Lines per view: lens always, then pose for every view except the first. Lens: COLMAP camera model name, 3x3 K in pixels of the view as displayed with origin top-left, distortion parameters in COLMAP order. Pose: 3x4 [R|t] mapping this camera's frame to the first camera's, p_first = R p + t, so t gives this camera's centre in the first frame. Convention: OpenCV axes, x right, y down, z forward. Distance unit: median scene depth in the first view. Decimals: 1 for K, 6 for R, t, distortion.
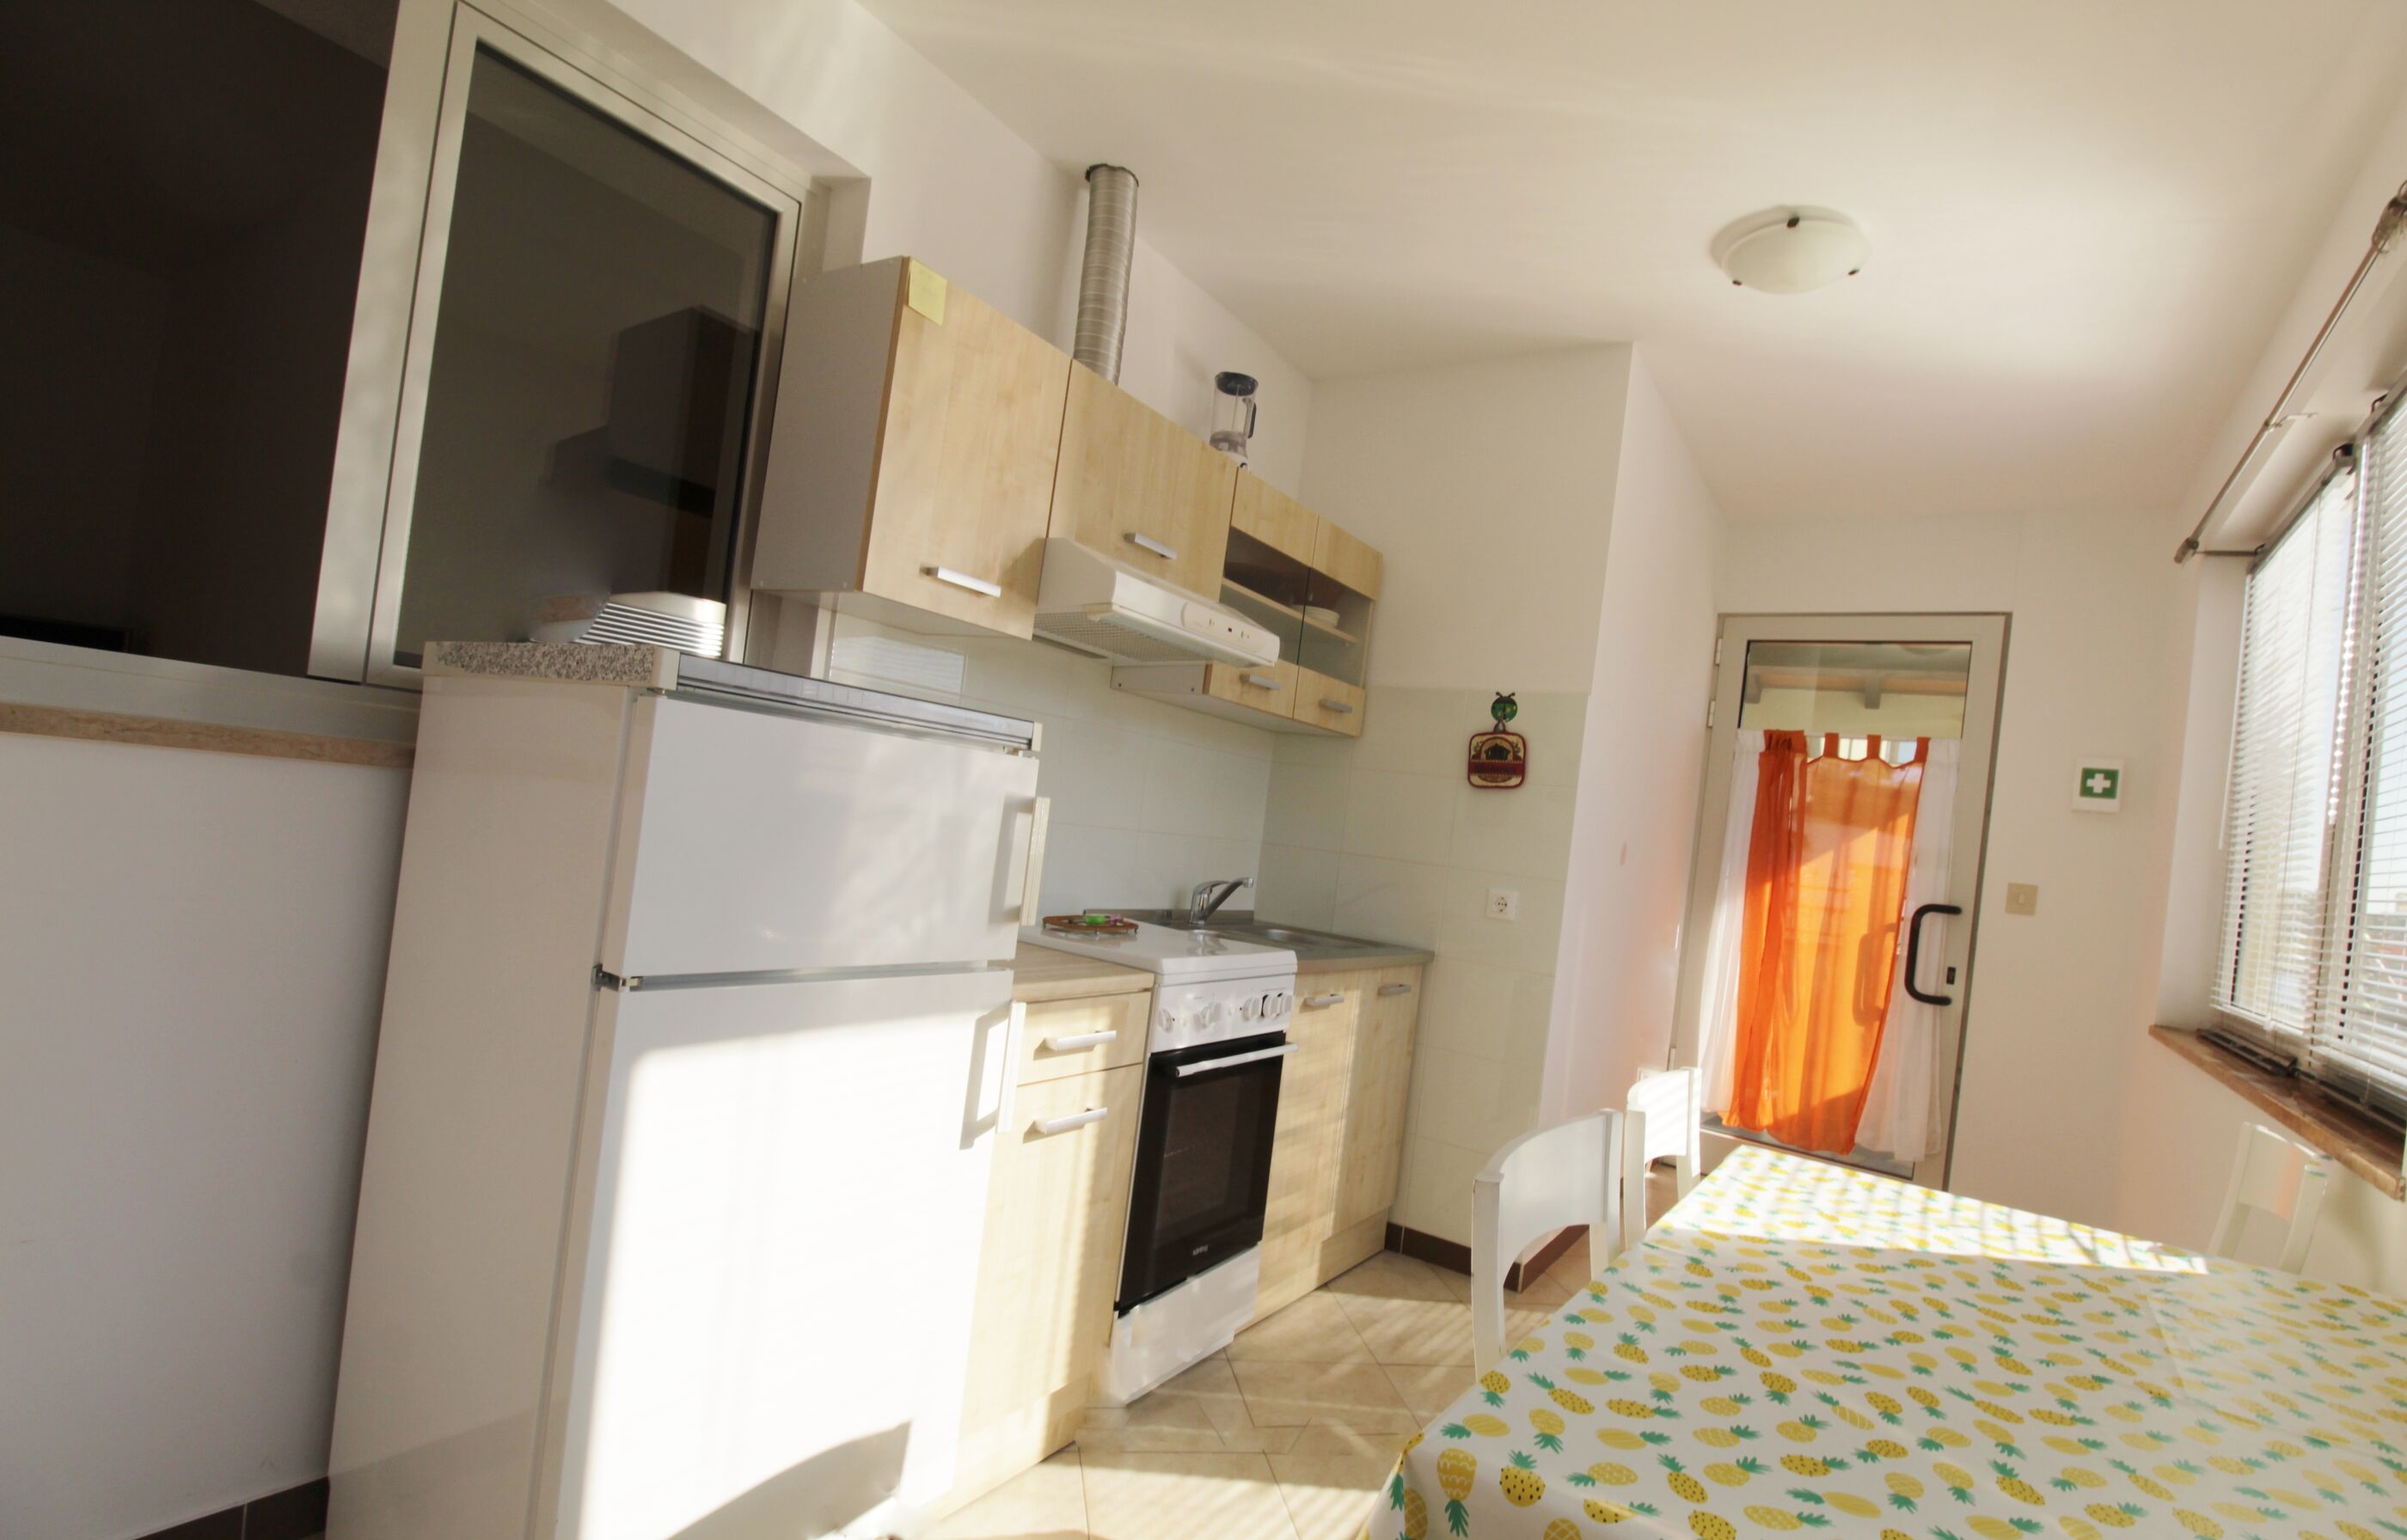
lens RADIAL K [[1119.5, 0, 1230.5], [0, 1119.5, 804.2], [0, 0, 1]] dist [0.005555, -0.016929]
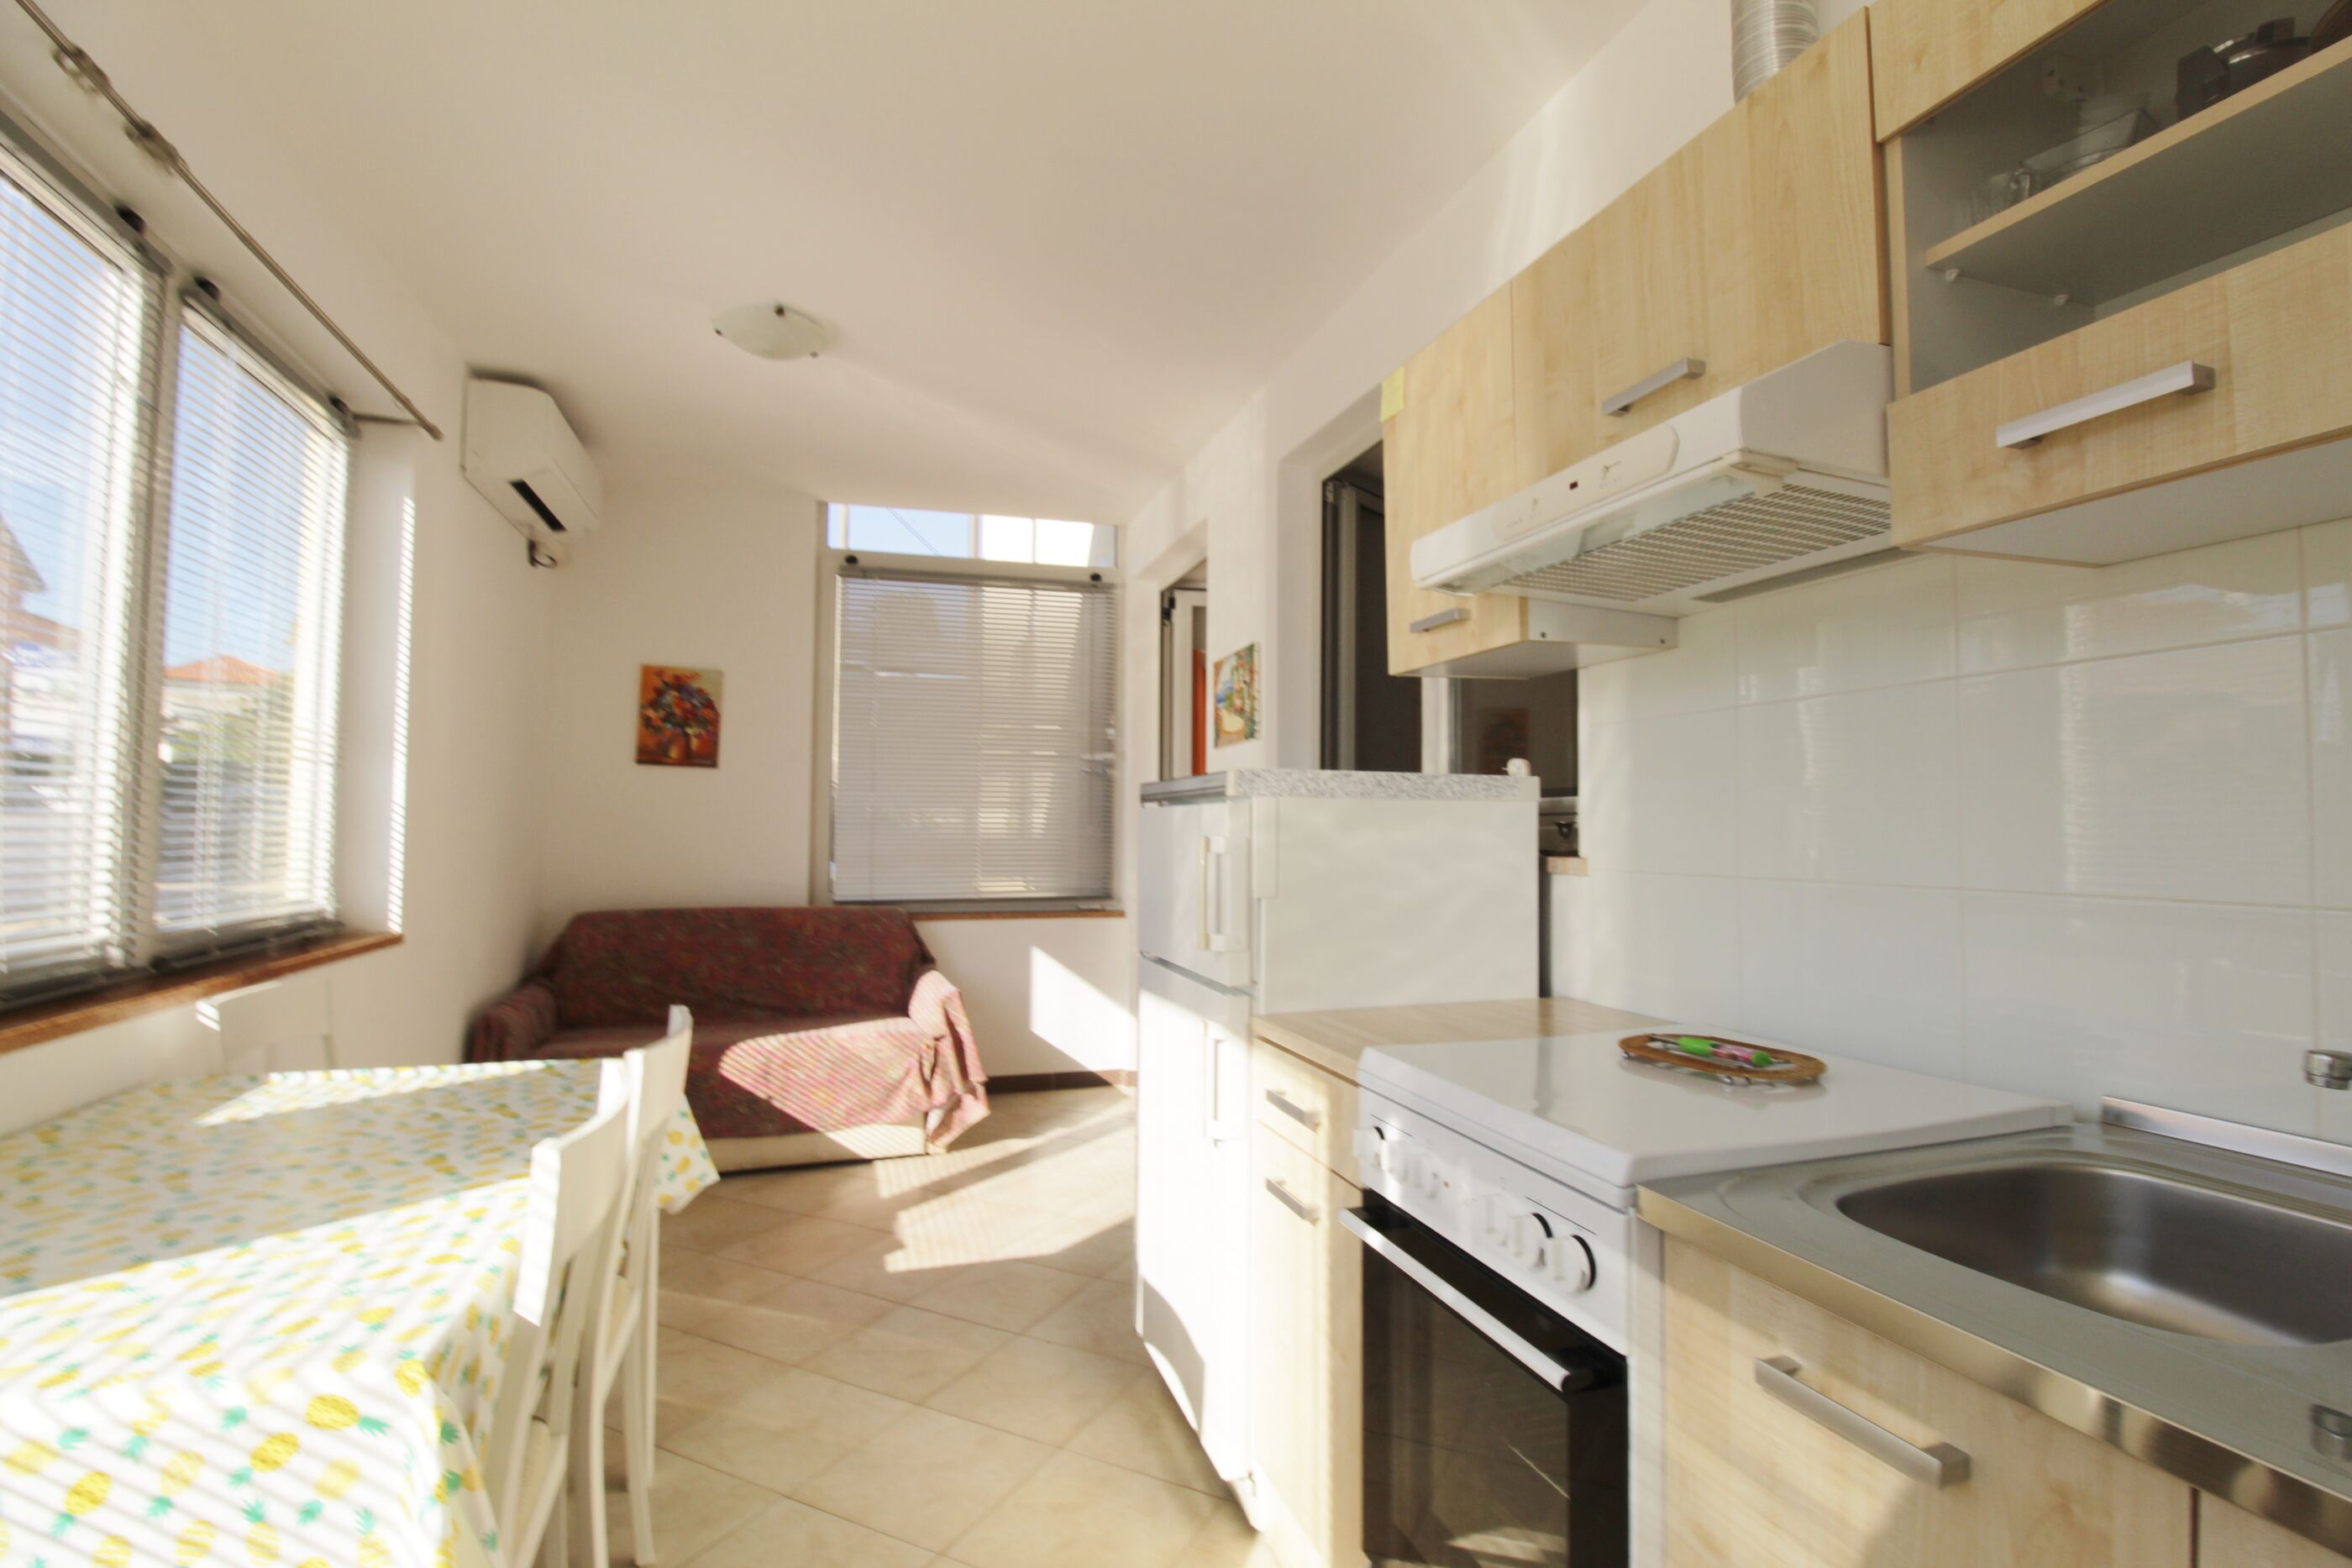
lens RADIAL K [[1096.0, 0, 1202.5], [0, 1096.0, 787.8], [0, 0, 1]] dist [0.001746, -0.013559]
pose [[-0.609529, -0.151644, -0.778125, 0.846763], [-0.065927, 0.987831, -0.140869, 0.122725], [0.790018, -0.034564, -0.612109, 2.028167]]
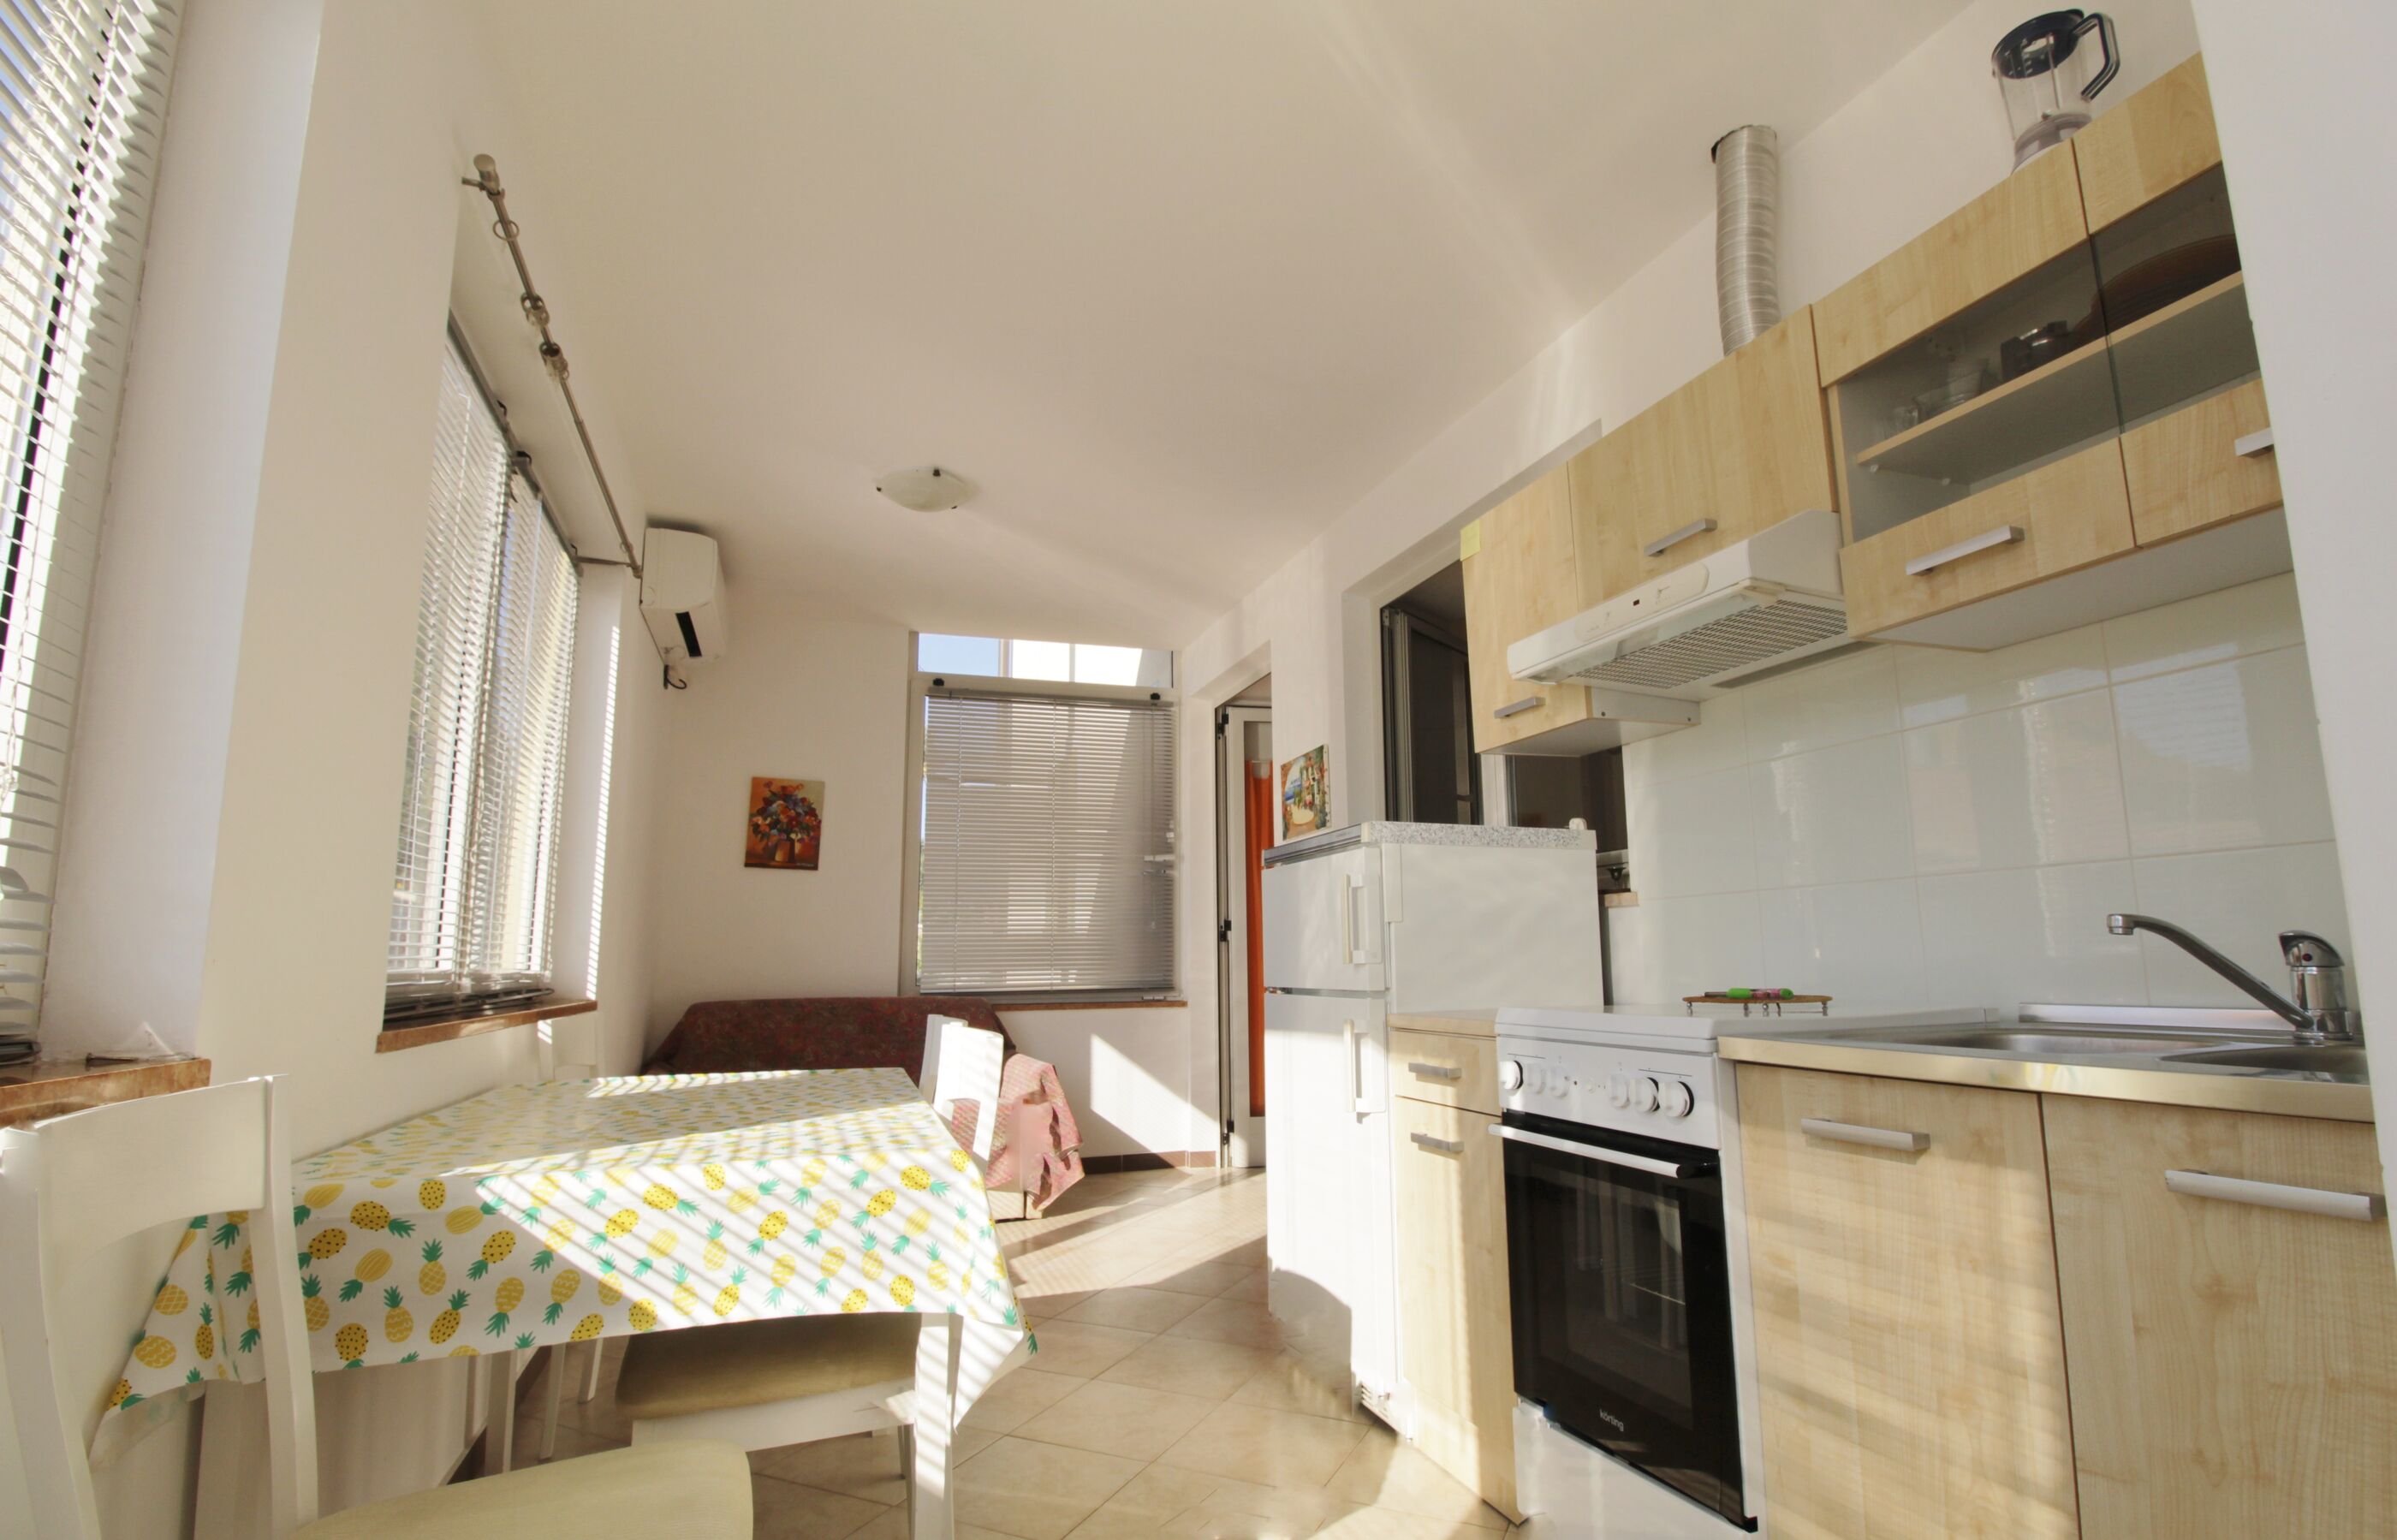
lens RADIAL K [[1115.0, 0, 1225.4], [0, 1115.0, 804.0], [0, 0, 1]] dist [0.005555, -0.016929]
pose [[-0.586043, -0.225215, -0.778352, 1.294618], [-0.045368, 0.968210, -0.245991, 0.325169], [0.809009, -0.108849, -0.577630, 2.080118]]
